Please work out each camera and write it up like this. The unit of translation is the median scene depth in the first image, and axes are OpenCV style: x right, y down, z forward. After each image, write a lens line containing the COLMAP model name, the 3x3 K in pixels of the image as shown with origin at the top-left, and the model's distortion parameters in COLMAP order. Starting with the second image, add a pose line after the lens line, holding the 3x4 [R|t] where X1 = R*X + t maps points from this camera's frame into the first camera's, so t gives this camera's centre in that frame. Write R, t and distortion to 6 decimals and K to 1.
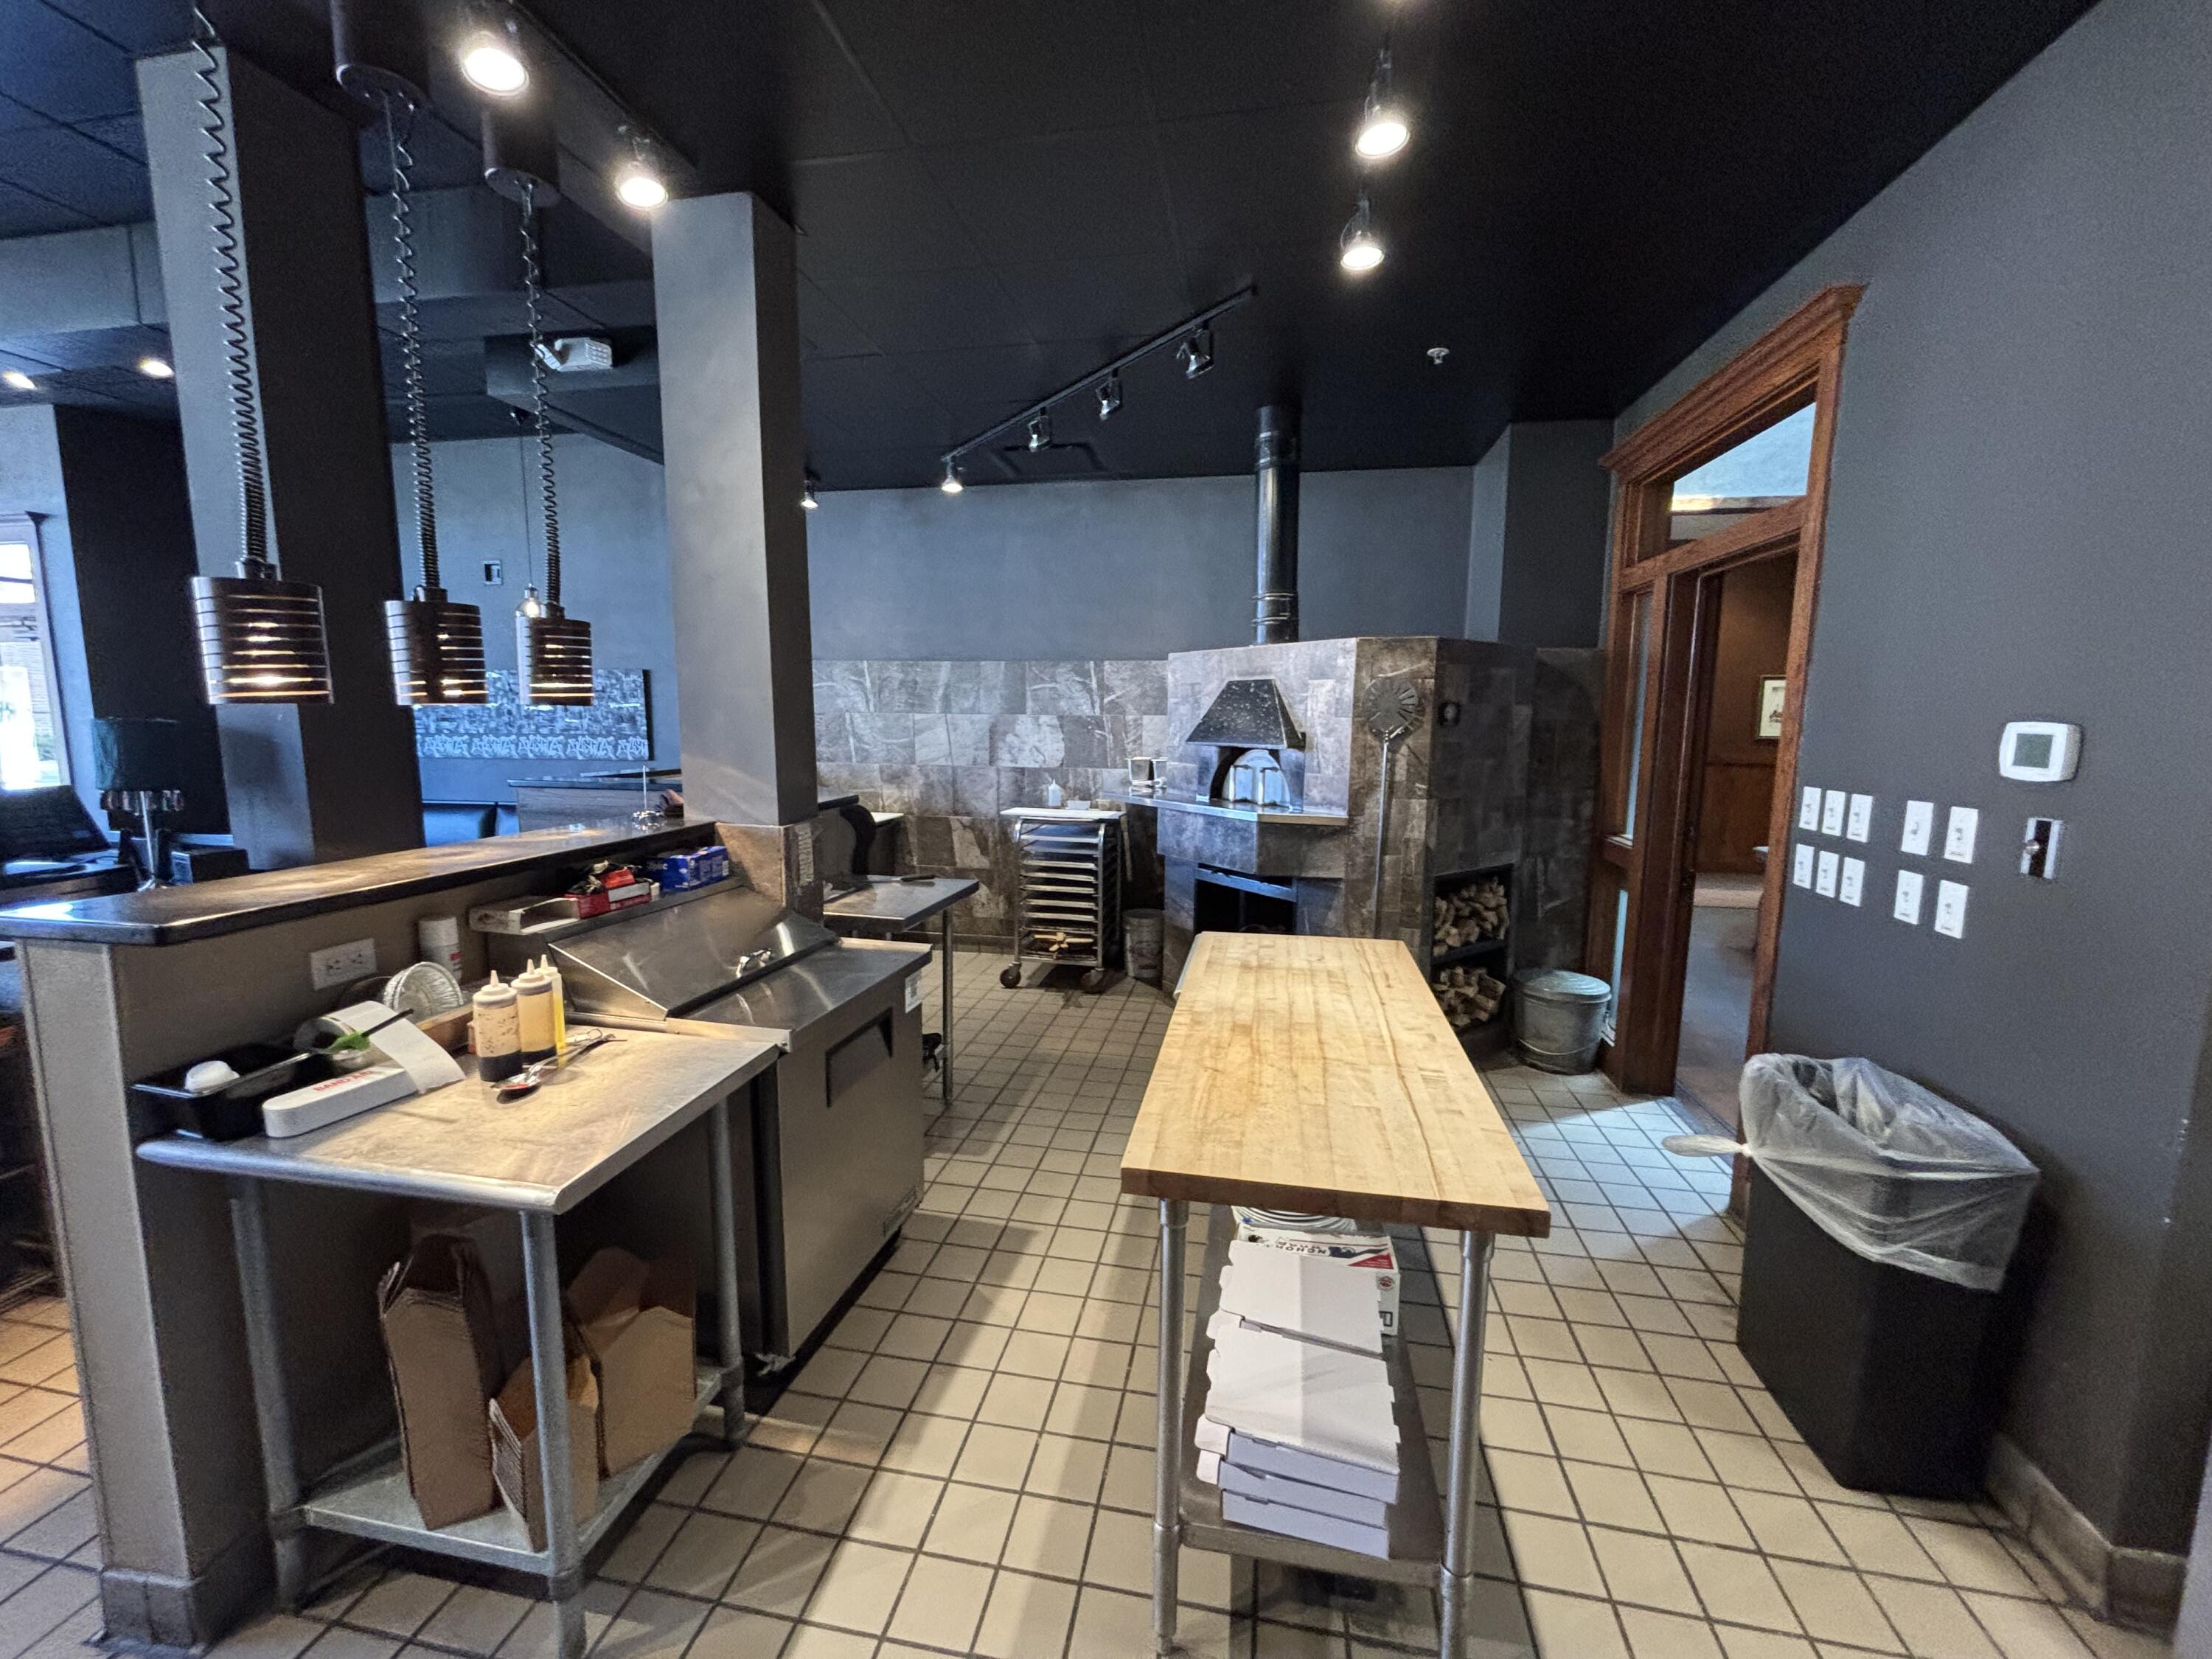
lens RADIAL K [[885.4, 0, 1100.9], [0, 885.4, 831.4], [0, 0, 1]] dist [0.010277, -0.007278]
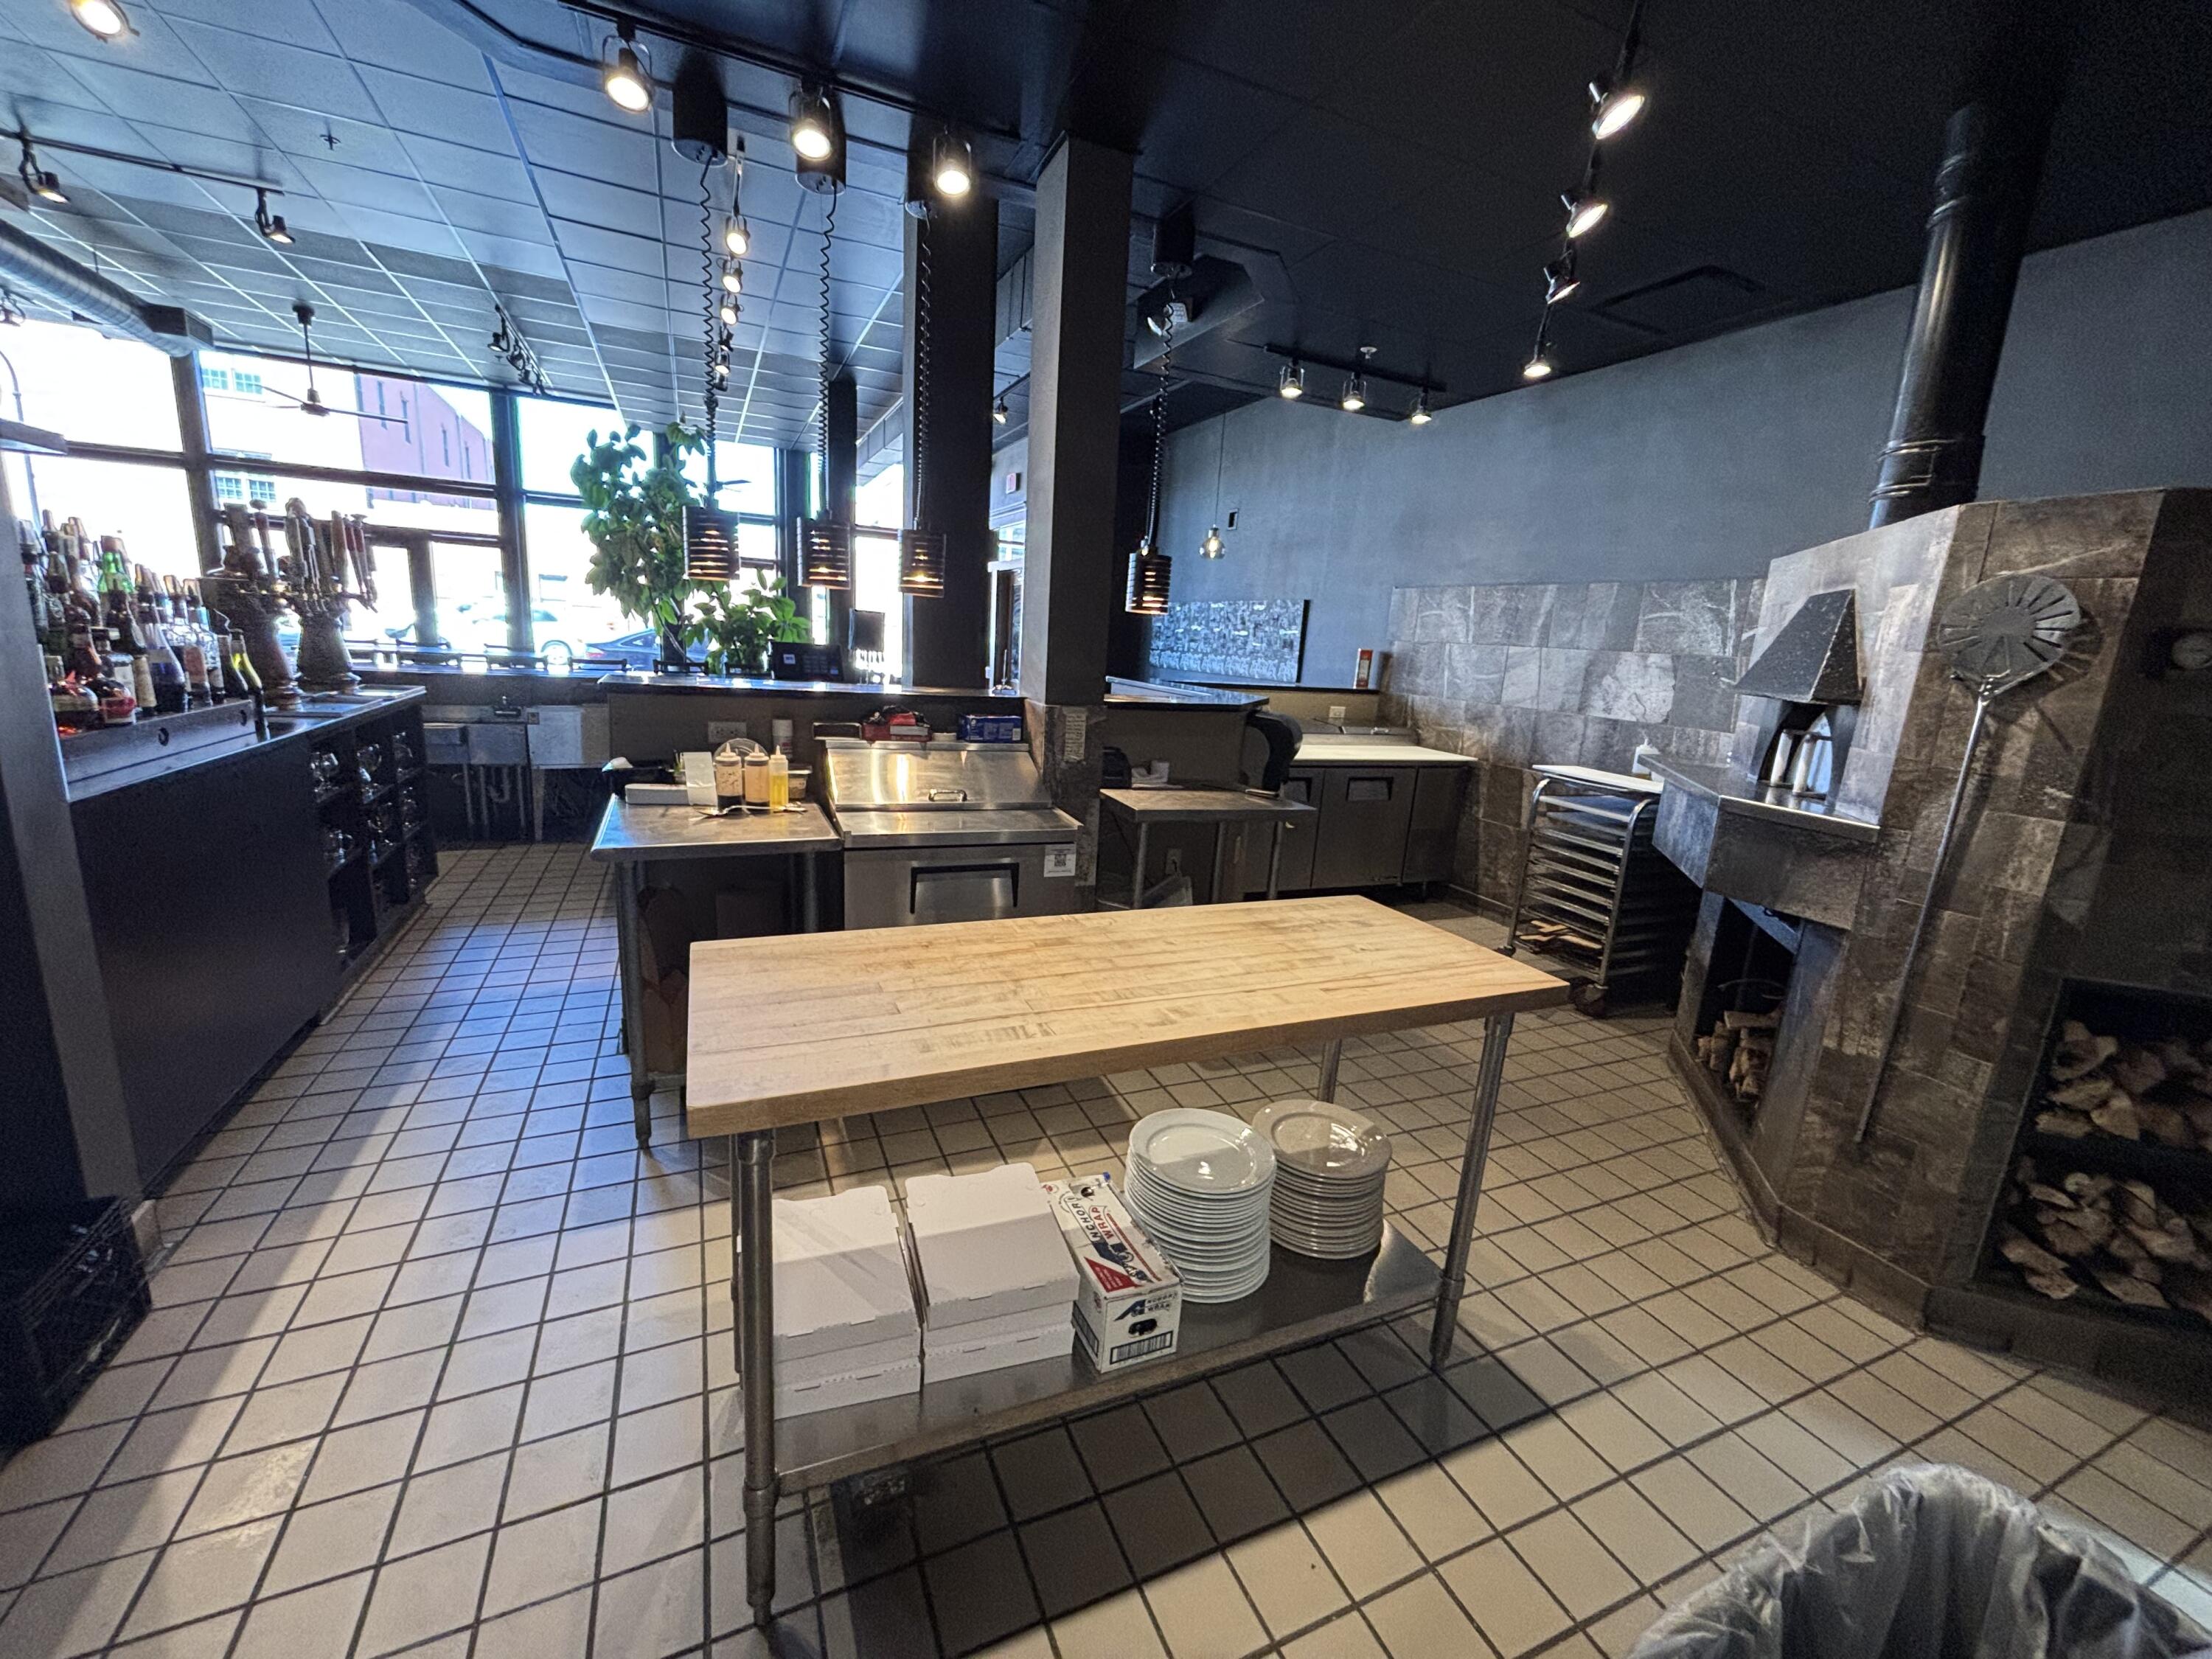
lens RADIAL K [[885.4, 0, 1100.9], [0, 885.4, 831.4], [0, 0, 1]] dist [0.010277, -0.007278]
pose [[0.568141, 0.203889, -0.797274, 0.382954], [-0.164191, 0.977427, 0.132956, -0.006298], [0.806385, 0.055367, 0.588793, 0.217749]]
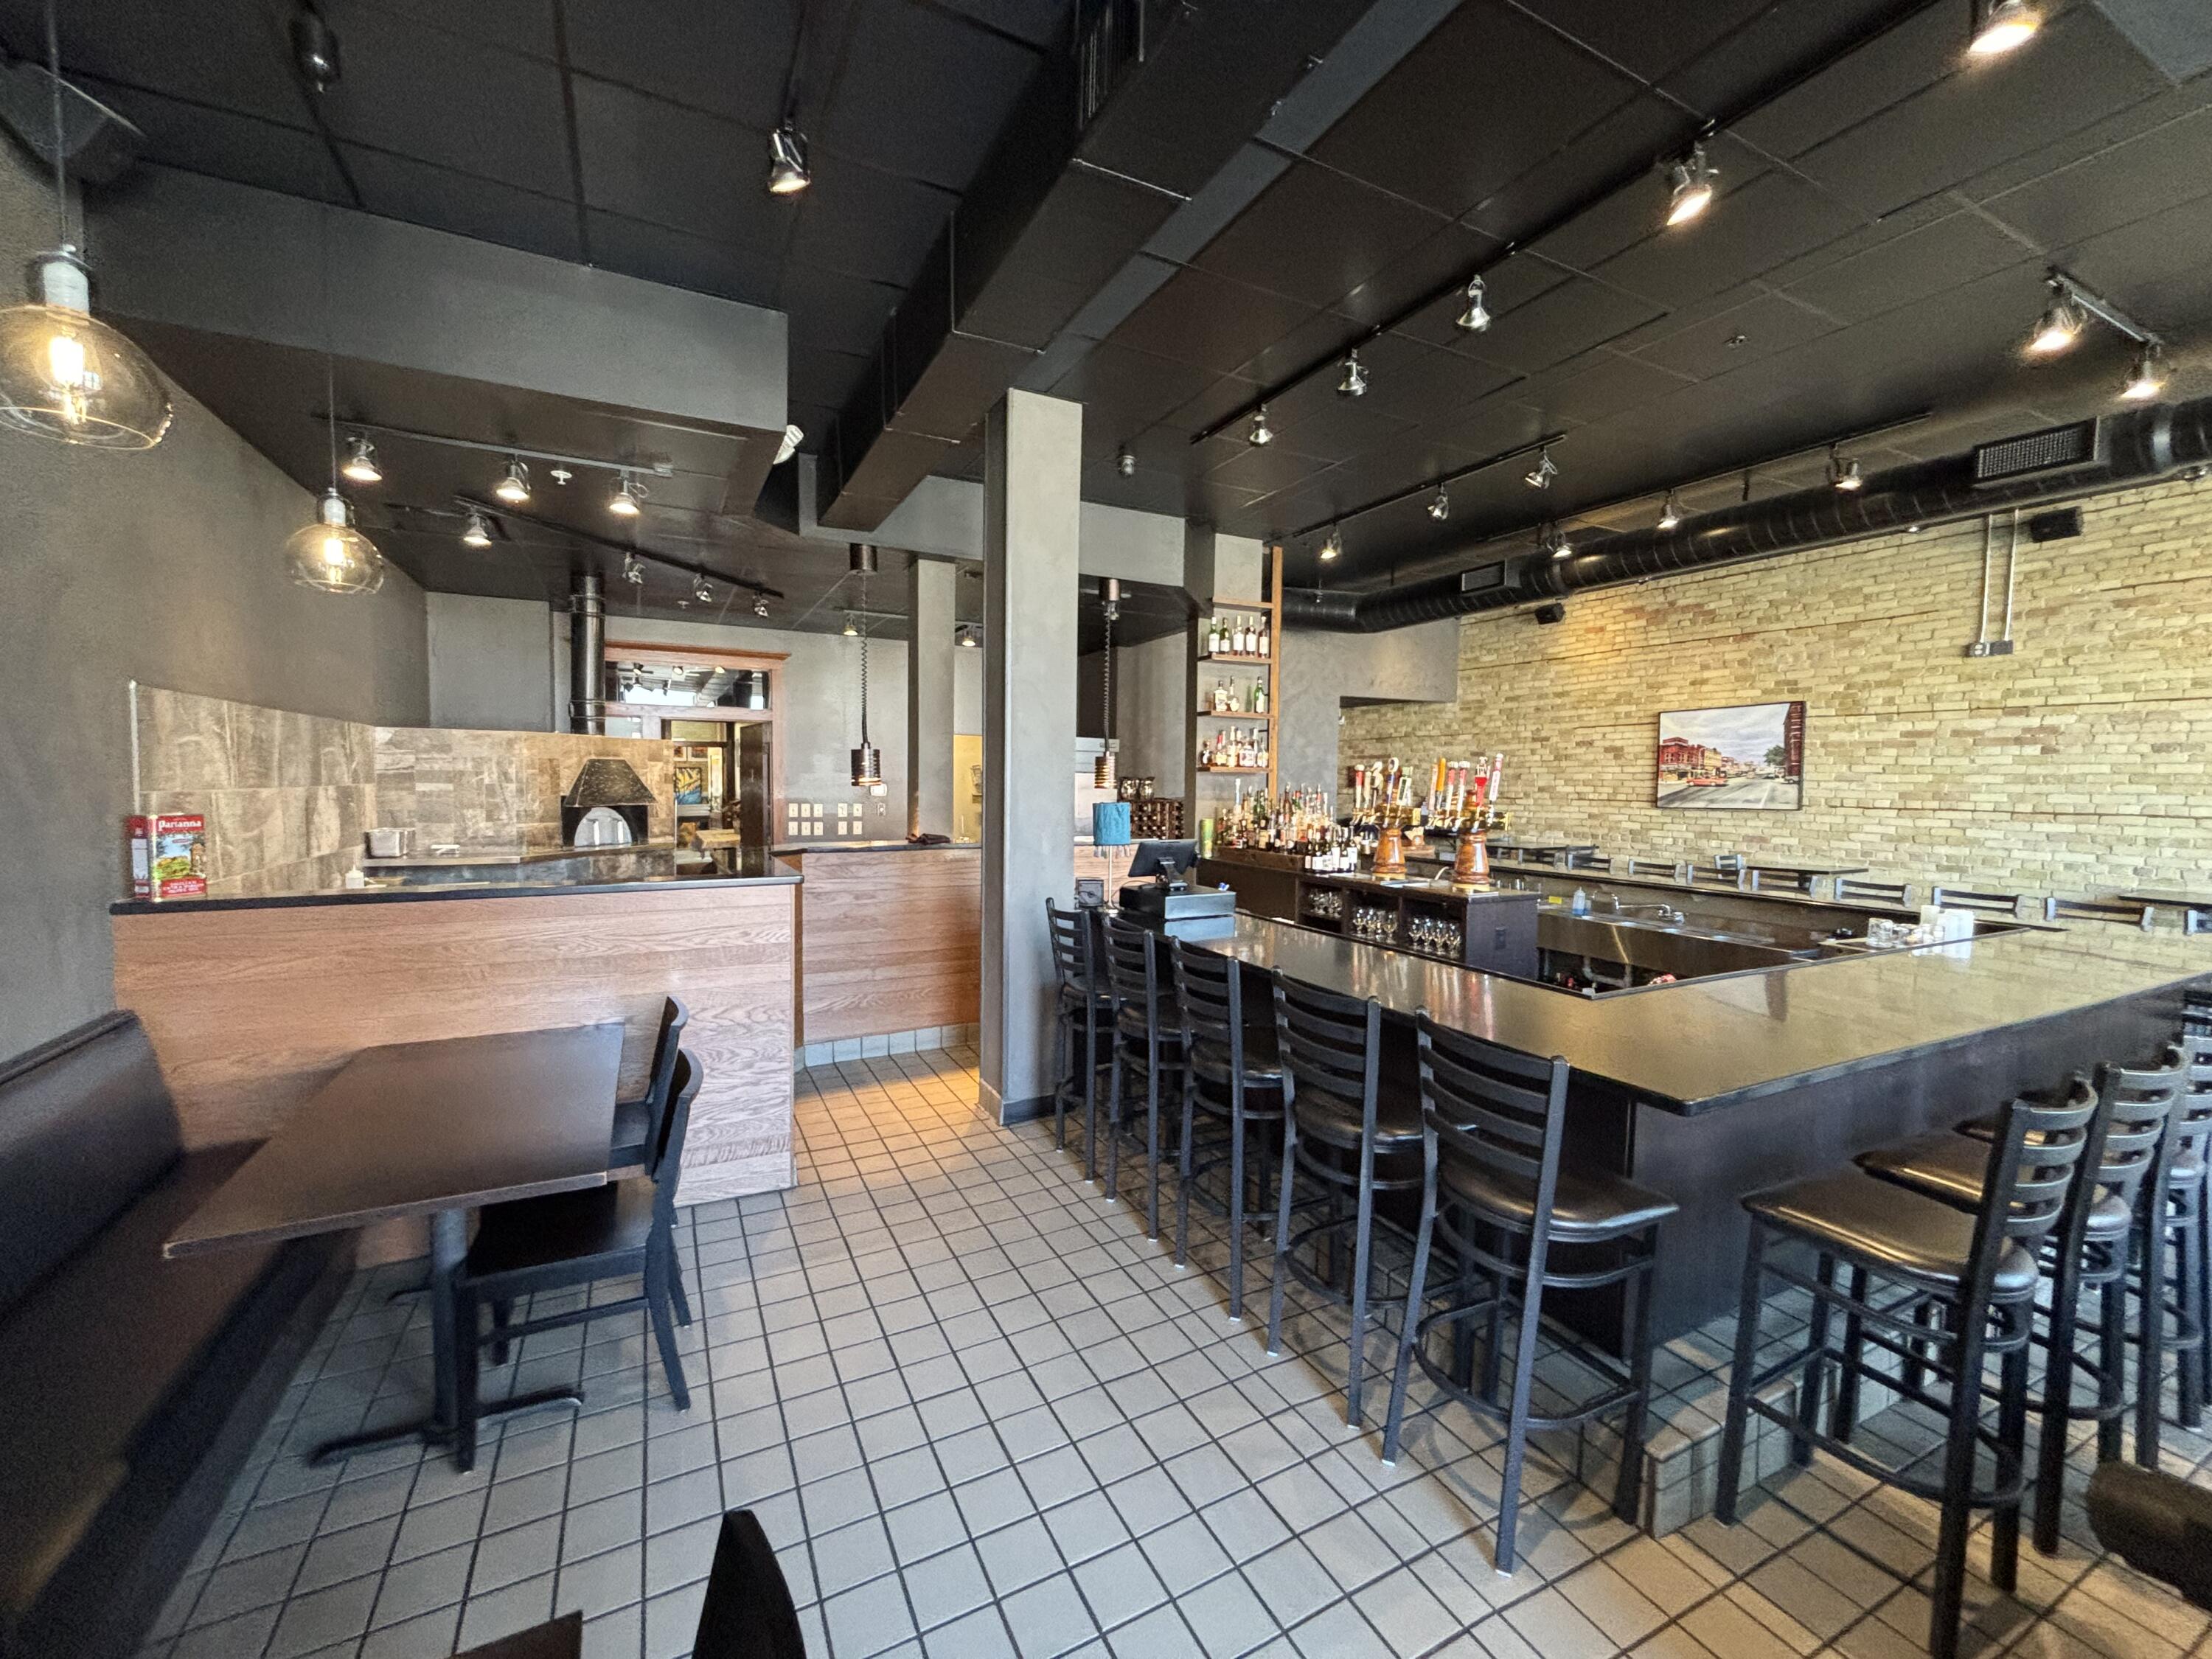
lens RADIAL K [[900.7, 0, 1090.7], [0, 900.7, 845.1], [0, 0, 1]] dist [0.001614, -0.007590]
pose [[-0.598795, -0.071765, 0.797680, -1.426933], [0.088588, 0.983931, 0.155022, -0.181629], [-0.795988, 0.163492, -0.582816, 1.174420]]
